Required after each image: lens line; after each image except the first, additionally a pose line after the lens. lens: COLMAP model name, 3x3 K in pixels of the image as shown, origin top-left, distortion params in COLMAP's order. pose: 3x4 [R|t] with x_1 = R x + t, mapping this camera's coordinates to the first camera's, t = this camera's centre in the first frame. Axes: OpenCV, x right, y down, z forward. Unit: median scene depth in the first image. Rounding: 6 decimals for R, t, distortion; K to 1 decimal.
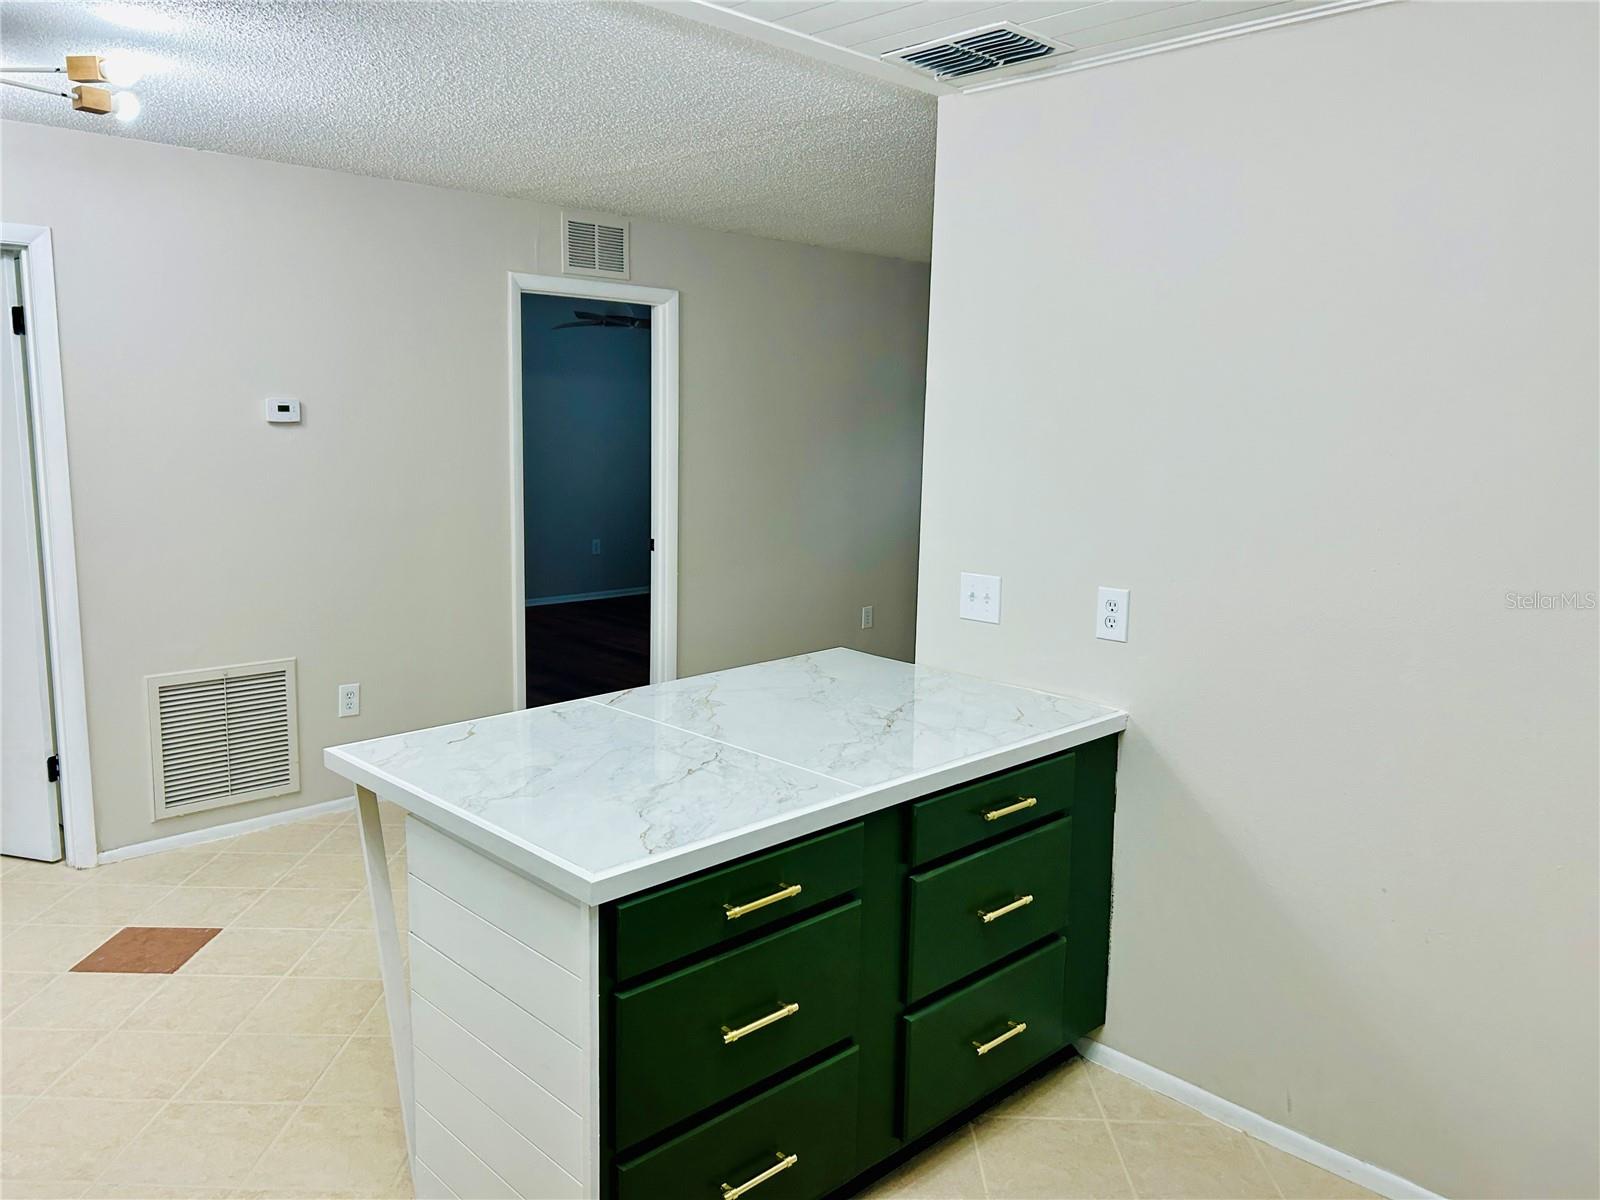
lens RADIAL K [[1203.8, 0, 799.7], [0, 1203.8, 597.8], [0, 0, 1]] dist [0.042525, -0.016651]
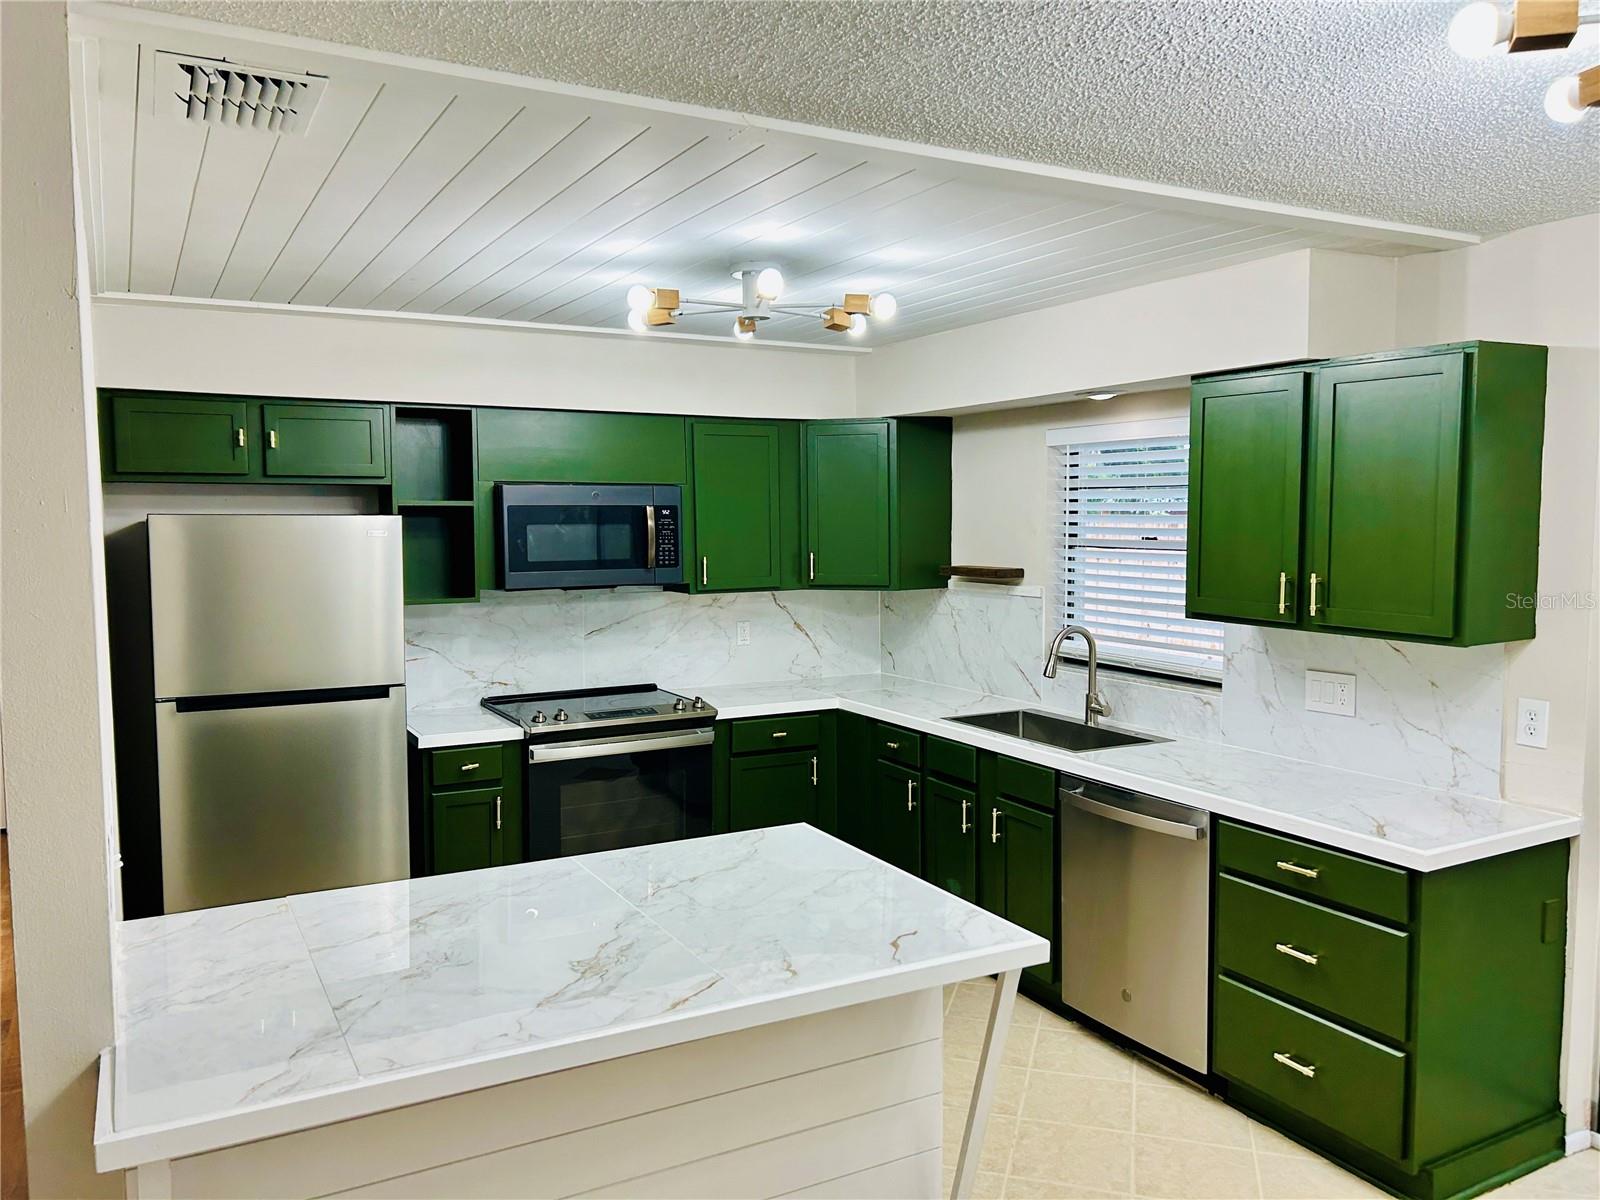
lens RADIAL K [[1203.8, 0, 805.7], [0, 1203.8, 616.6], [0, 0, 1]] dist [0.042525, -0.016651]
pose [[-0.964802, -0.044107, 0.259252, -0.460536], [0.022926, 0.967975, 0.249999, -0.360048], [-0.261976, 0.247143, -0.932893, 1.916418]]
